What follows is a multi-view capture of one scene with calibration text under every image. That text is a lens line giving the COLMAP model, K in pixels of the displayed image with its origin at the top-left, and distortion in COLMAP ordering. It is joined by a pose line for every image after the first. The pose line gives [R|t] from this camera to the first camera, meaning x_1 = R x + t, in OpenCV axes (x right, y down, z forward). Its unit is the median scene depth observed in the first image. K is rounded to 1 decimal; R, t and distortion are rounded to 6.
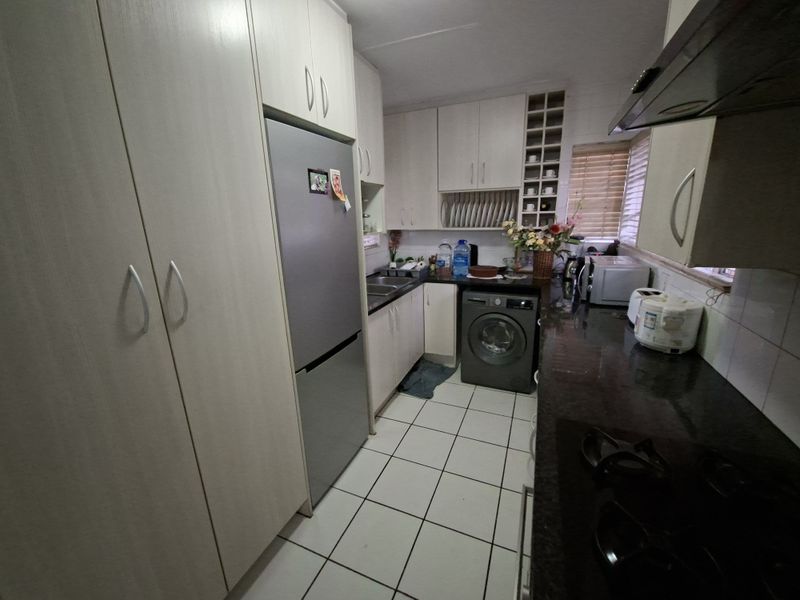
lens RADIAL K [[316.5, 0, 406.4], [0, 316.5, 299.0], [0, 0, 1]] dist [-0.000974, -0.005173]
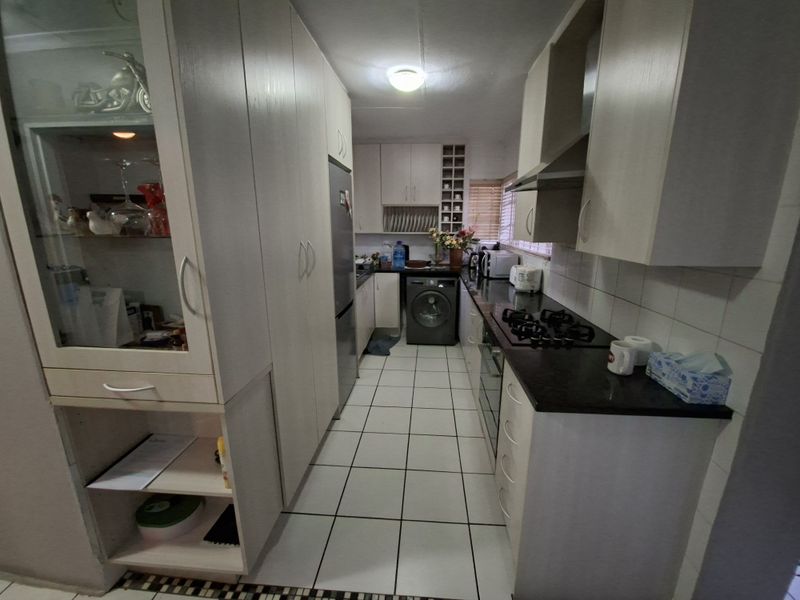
lens RADIAL K [[316.5, 0, 406.4], [0, 316.5, 299.0], [0, 0, 1]] dist [-0.000974, -0.005173]
pose [[0.947394, -0.044919, 0.316901, -0.267964], [0.053762, 0.998369, -0.019212, 0.099458], [-0.315521, 0.035239, 0.948264, -0.320981]]
